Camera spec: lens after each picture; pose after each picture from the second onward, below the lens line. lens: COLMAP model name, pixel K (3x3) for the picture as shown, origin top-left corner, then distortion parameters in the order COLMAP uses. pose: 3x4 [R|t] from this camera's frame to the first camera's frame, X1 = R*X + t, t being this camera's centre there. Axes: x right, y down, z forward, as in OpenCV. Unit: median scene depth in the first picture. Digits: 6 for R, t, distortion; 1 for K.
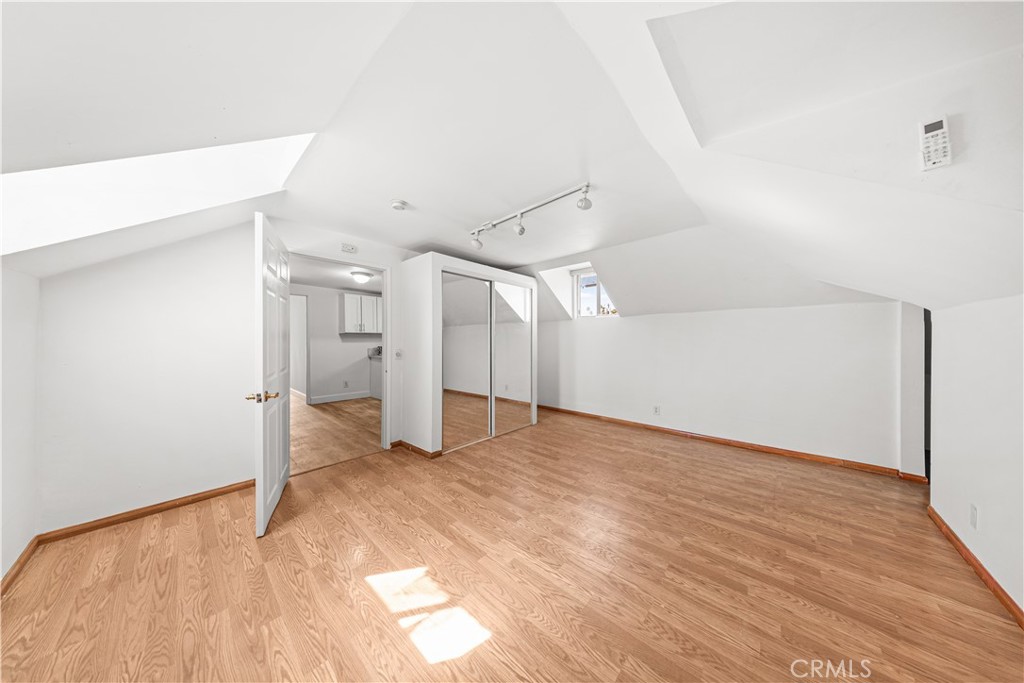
lens RADIAL K [[298.6, 0, 513.3], [0, 298.6, 341.6], [0, 0, 1]] dist [-0.001277, -0.000096]
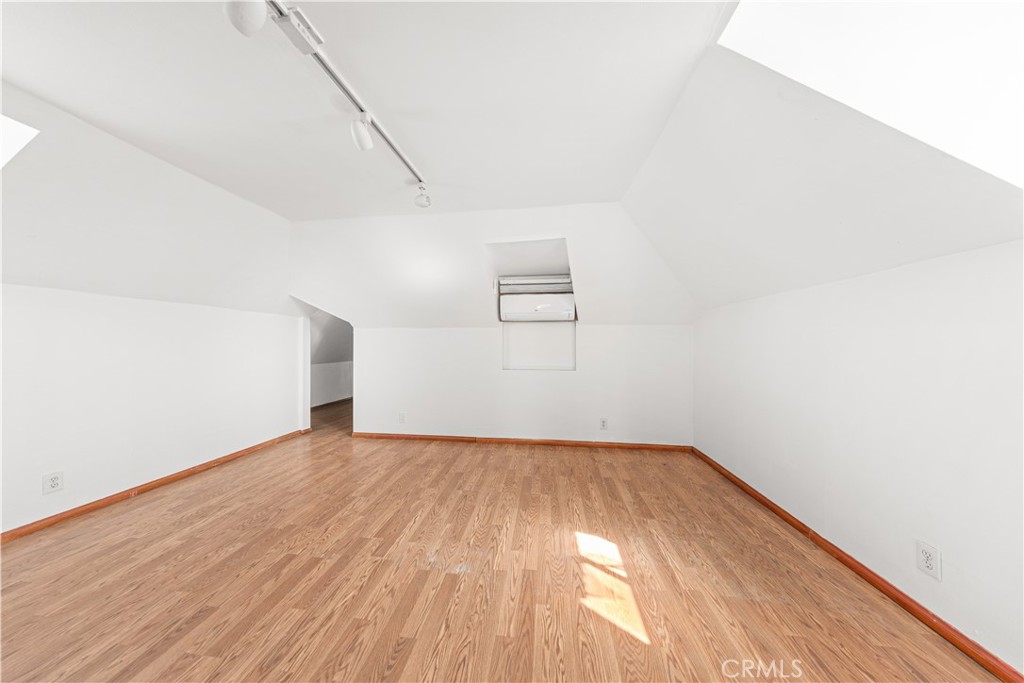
lens RADIAL K [[298.6, 0, 513.4], [0, 298.6, 338.5], [0, 0, 1]] dist [-0.001277, -0.000096]
pose [[-0.577336, 0.011408, 0.816427, -0.796811], [0.002474, 0.999922, -0.012223, 0.000292], [-0.816503, -0.005038, -0.577320, 1.482802]]
